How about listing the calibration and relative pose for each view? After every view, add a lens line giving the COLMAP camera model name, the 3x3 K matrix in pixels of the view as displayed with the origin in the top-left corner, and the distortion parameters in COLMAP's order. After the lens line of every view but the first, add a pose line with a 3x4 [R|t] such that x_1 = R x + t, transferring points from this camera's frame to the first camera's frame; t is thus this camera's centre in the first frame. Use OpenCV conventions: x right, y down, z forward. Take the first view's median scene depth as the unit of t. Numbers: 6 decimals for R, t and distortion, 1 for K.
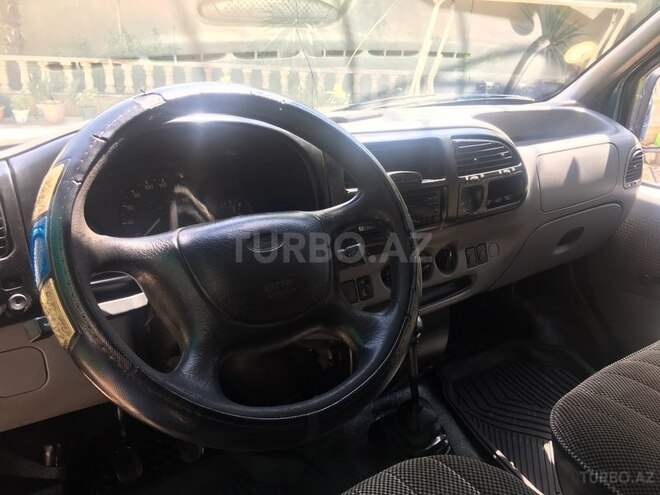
lens RADIAL K [[578.4, 0, 329.2], [0, 578.4, 247.0], [0, 0, 1]] dist [0.100096, -0.123676]
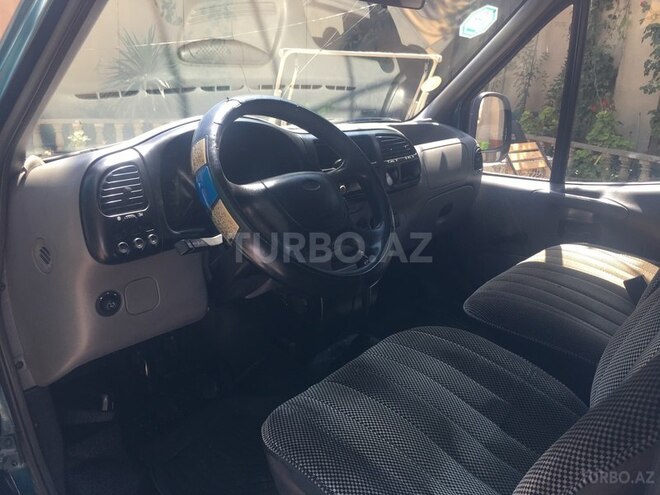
lens RADIAL K [[578.4, 0, 329.2], [0, 578.4, 247.0], [0, 0, 1]] dist [0.100096, -0.123676]
pose [[0.957930, -0.107598, 0.266070, -0.236275], [0.130134, 0.989126, -0.068518, 0.129772], [-0.255805, 0.100260, 0.961515, -0.258810]]
